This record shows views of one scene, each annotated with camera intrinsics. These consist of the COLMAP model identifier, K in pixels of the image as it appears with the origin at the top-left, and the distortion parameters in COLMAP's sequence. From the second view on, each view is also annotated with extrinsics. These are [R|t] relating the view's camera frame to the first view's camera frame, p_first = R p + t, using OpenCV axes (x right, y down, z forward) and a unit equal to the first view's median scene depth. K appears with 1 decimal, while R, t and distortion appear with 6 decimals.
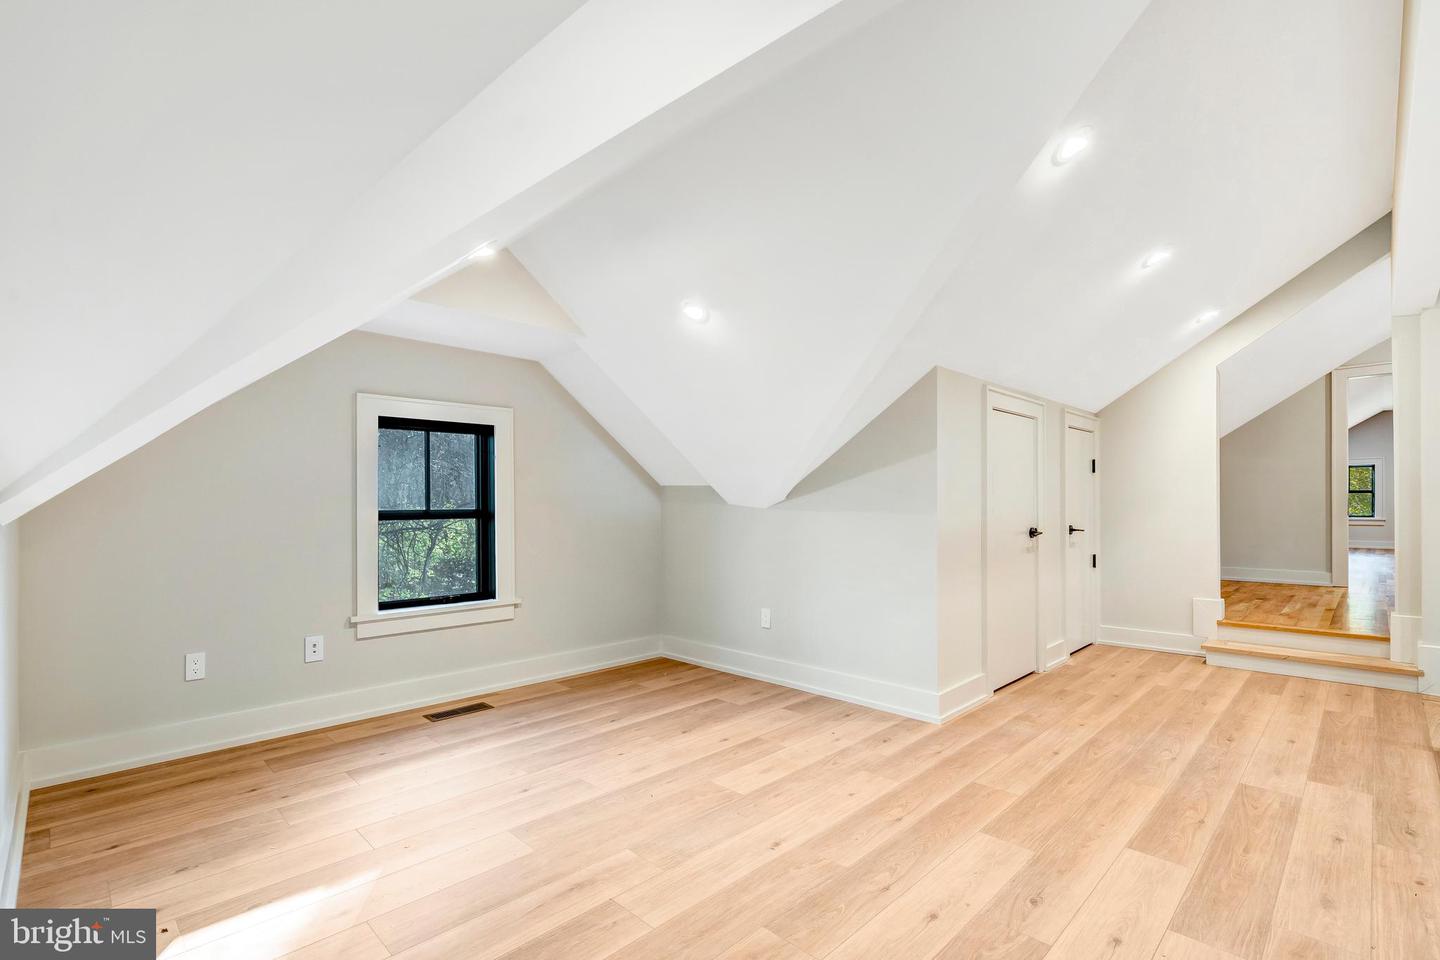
lens RADIAL K [[659.2, 0, 716.8], [0, 659.2, 502.9], [0, 0, 1]] dist [-0.001609, 0.000562]
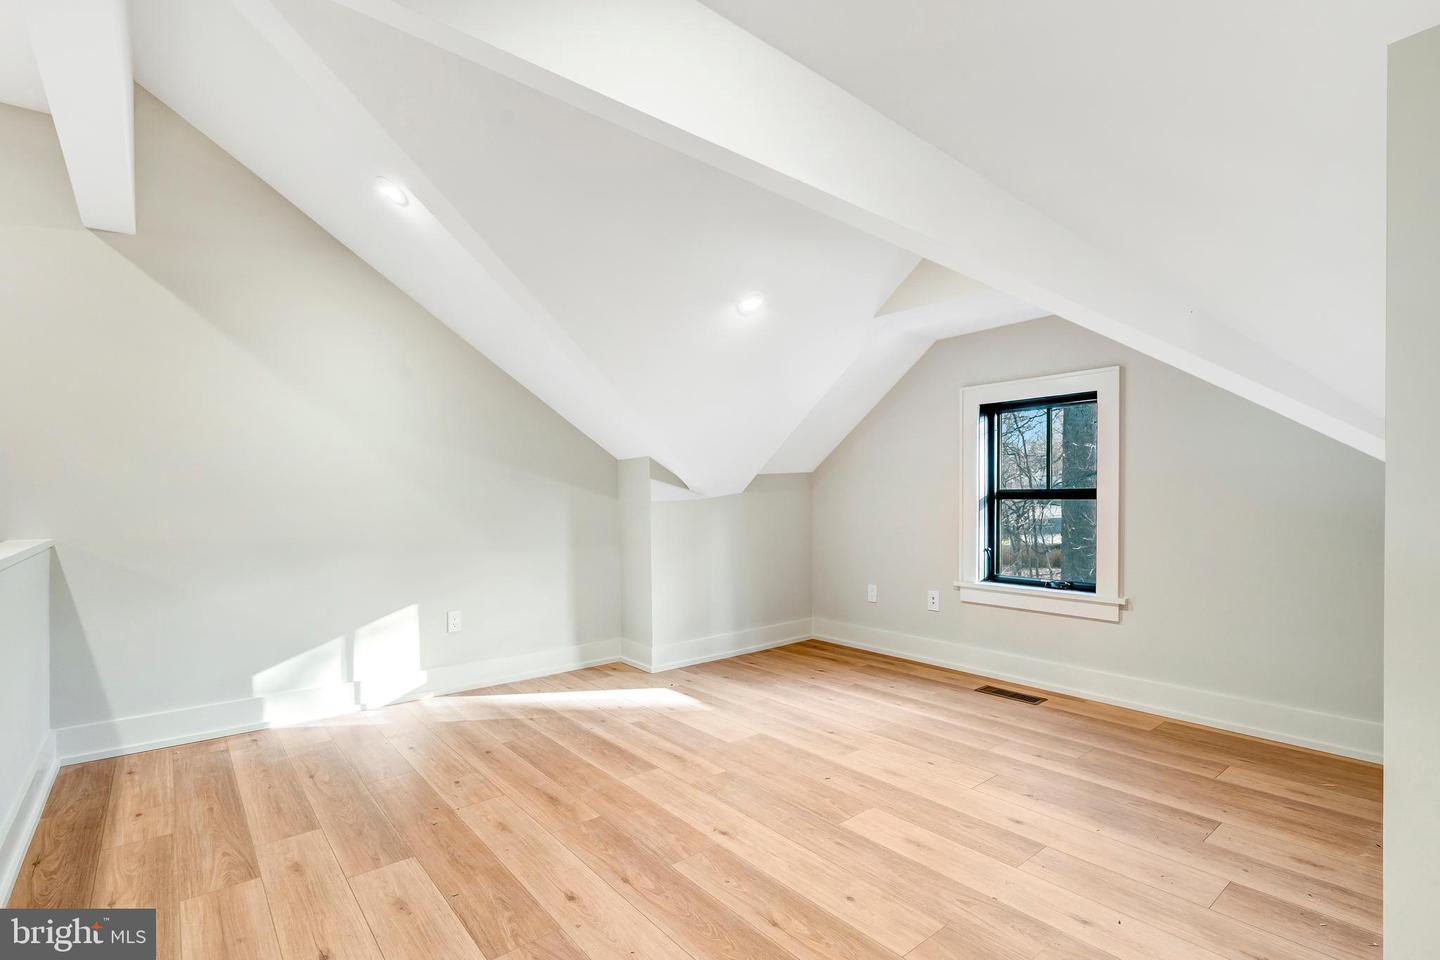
lens RADIAL K [[664.9, 0, 691.8], [0, 664.9, 490.7], [0, 0, 1]] dist [-0.000097, 0.000489]
pose [[-0.108426, 0.004906, -0.994092, 0.691933], [0.014177, 0.999894, 0.003389, 0.002140], [0.994003, -0.013725, -0.108484, 0.684289]]
